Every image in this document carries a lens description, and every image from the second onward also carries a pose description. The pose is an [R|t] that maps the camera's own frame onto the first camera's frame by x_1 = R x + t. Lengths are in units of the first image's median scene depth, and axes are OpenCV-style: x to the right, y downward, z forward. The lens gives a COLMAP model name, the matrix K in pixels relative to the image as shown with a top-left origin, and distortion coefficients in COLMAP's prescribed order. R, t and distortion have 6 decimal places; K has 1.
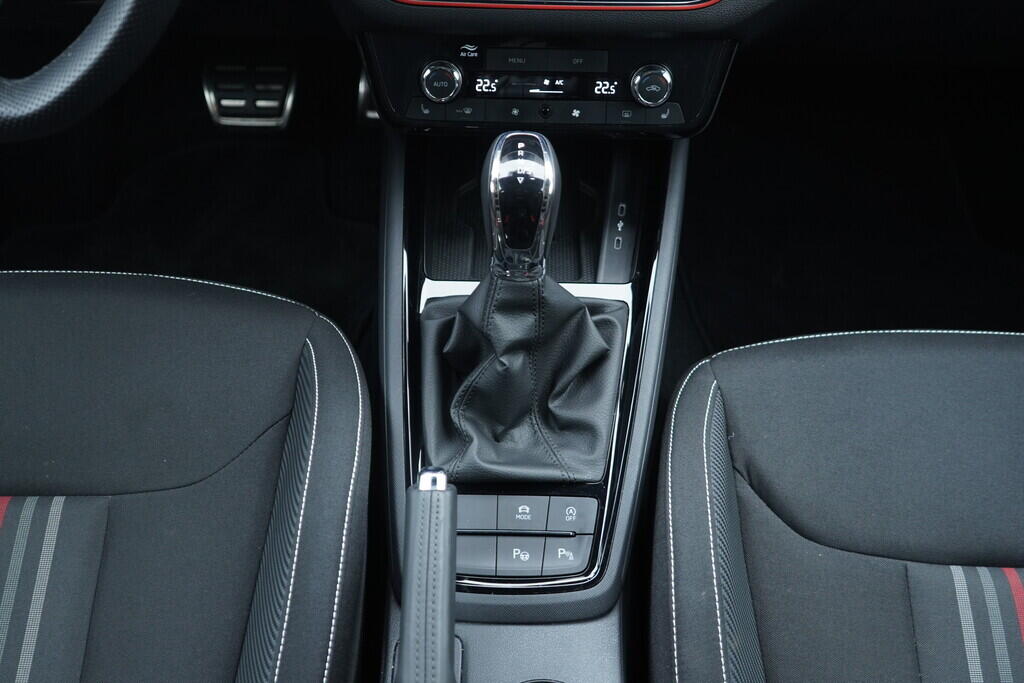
lens RADIAL K [[1095.8, 0, 509.9], [0, 1095.8, 338.9], [0, 0, 1]] dist [-0.021978, 0.000000]
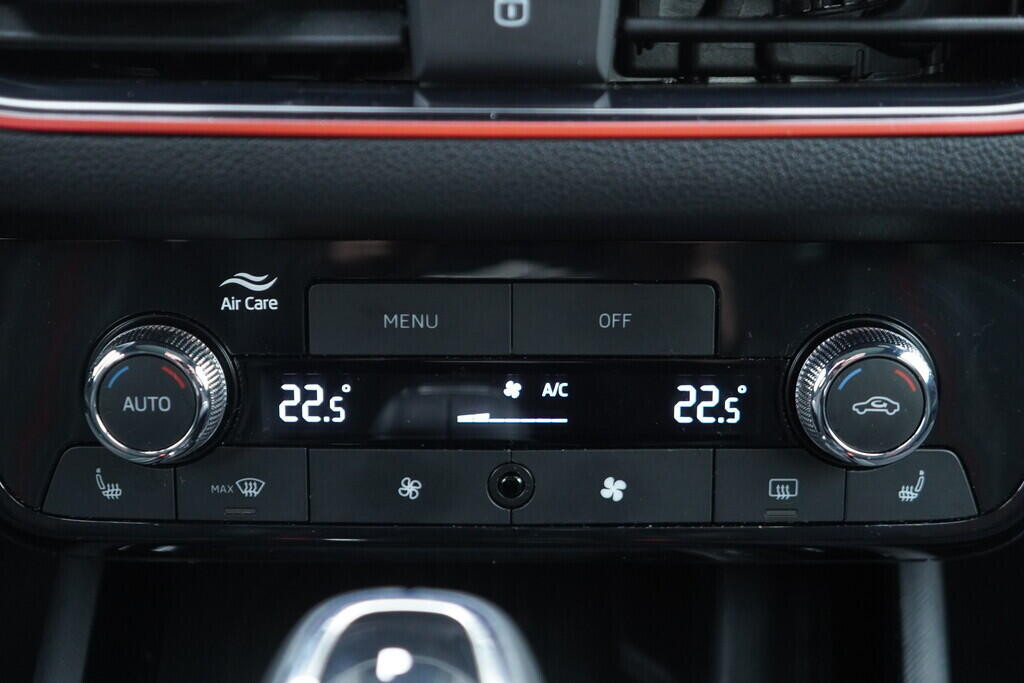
lens RADIAL K [[1095.8, 0, 513.1], [0, 1095.8, 340.5], [0, 0, 1]] dist [-0.021978, 0.000000]
pose [[0.999702, -0.015635, -0.018770, 0.039628], [0.010819, 0.972267, -0.233623, -0.177658], [0.021902, 0.233351, 0.972146, 0.704948]]
